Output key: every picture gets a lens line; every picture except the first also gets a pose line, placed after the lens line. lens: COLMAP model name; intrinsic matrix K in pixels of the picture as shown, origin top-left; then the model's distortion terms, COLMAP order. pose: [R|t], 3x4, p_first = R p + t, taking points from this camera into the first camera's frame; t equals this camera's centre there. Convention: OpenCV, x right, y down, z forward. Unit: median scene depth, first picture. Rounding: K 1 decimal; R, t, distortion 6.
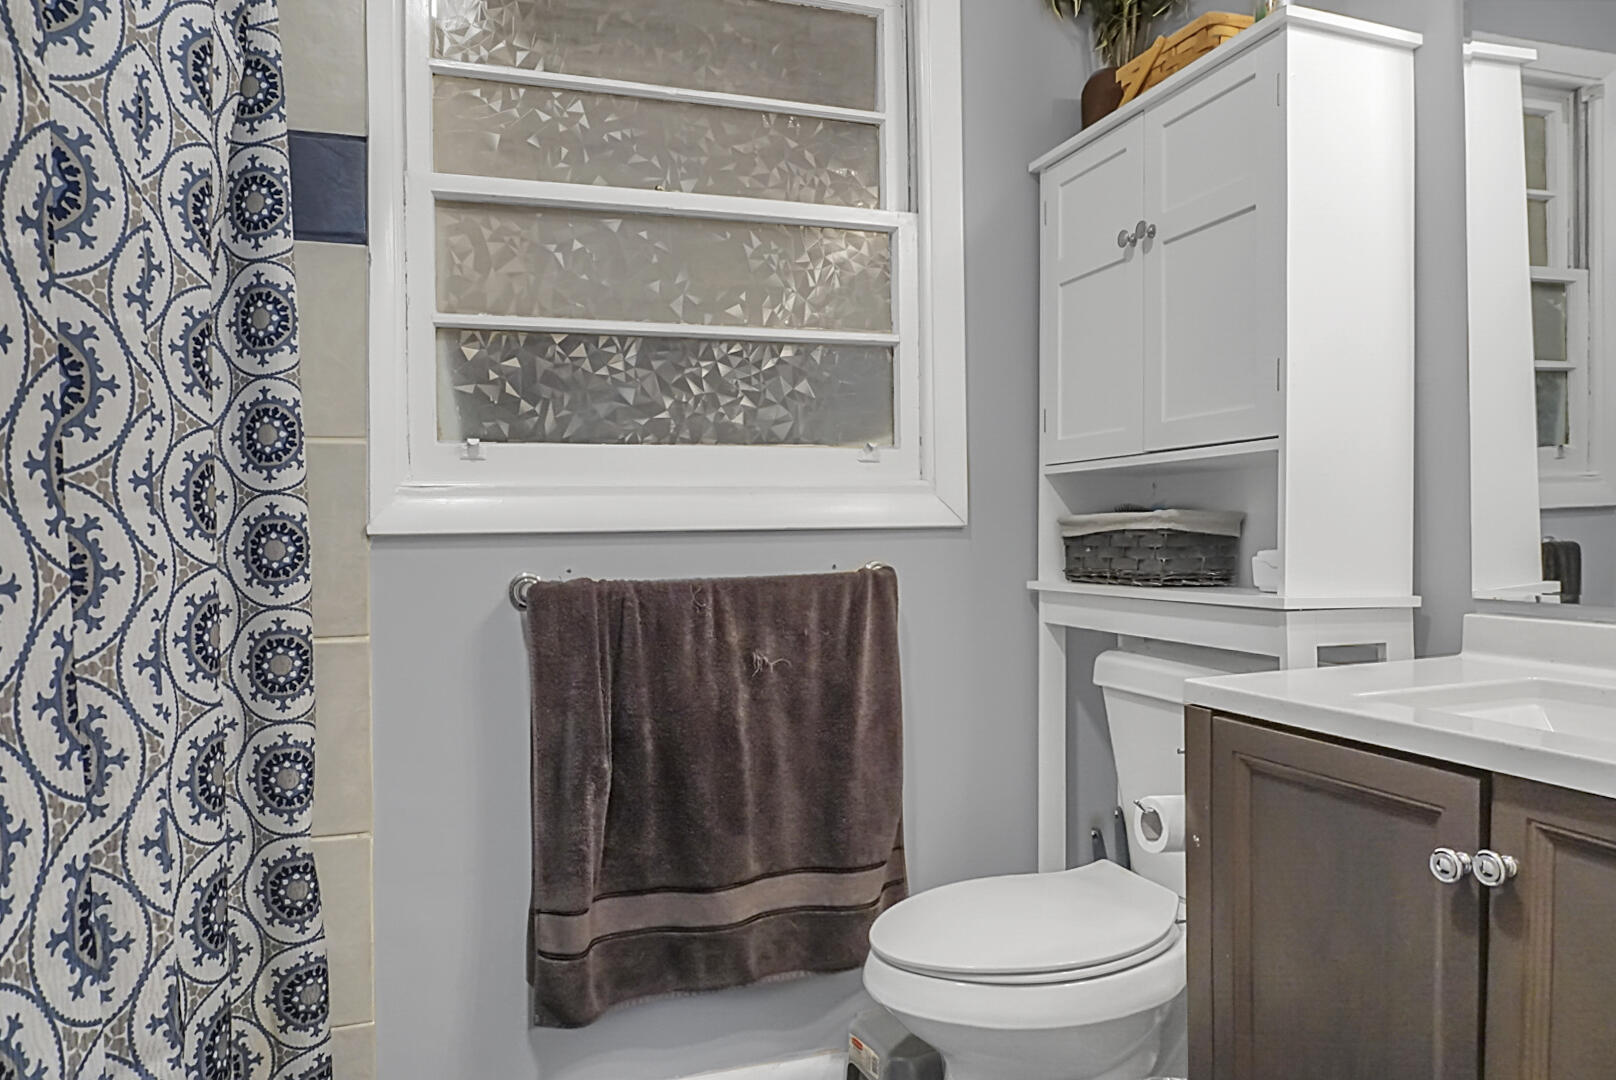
lens RADIAL K [[1119.1, 0, 807.2], [0, 1119.1, 542.6], [0, 0, 1]] dist [-0.032687, 0.015489]
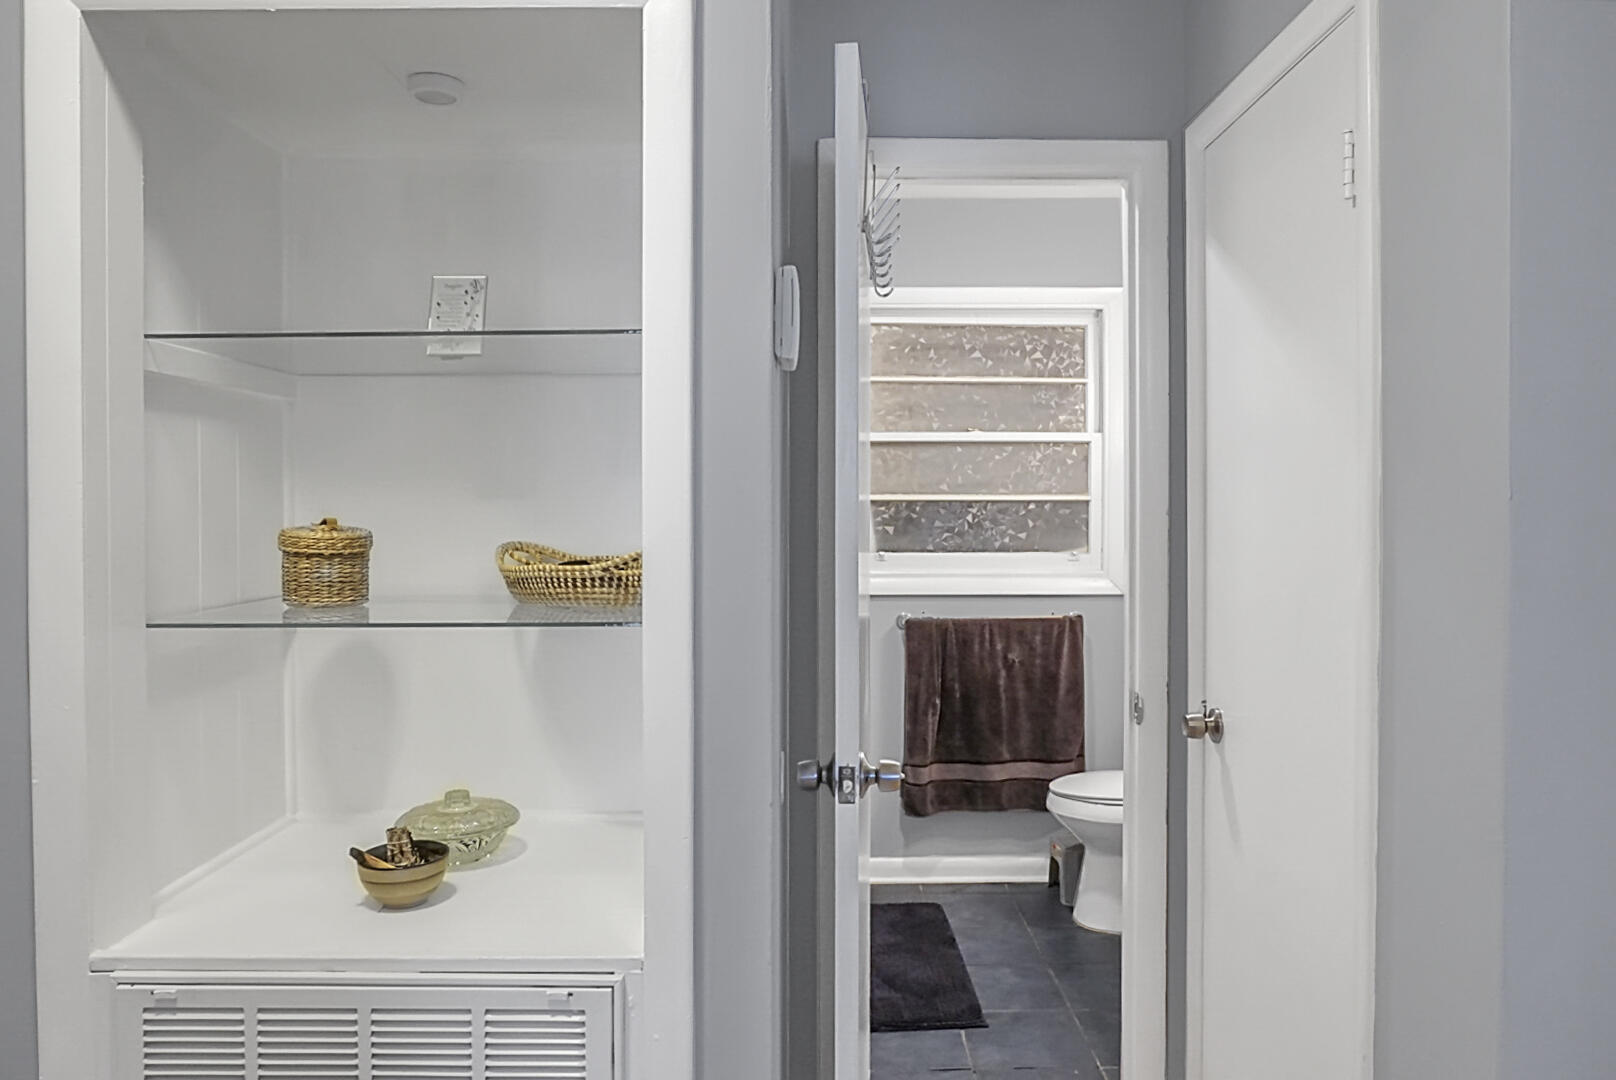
lens RADIAL K [[1119.1, 0, 808.6], [0, 1119.1, 537.1], [0, 0, 1]] dist [-0.032687, 0.015489]
pose [[0.947471, 0.019222, -0.319263, 0.267196], [-0.018649, 0.999814, 0.004853, -0.127589], [0.319297, 0.001356, 0.947654, -1.133178]]
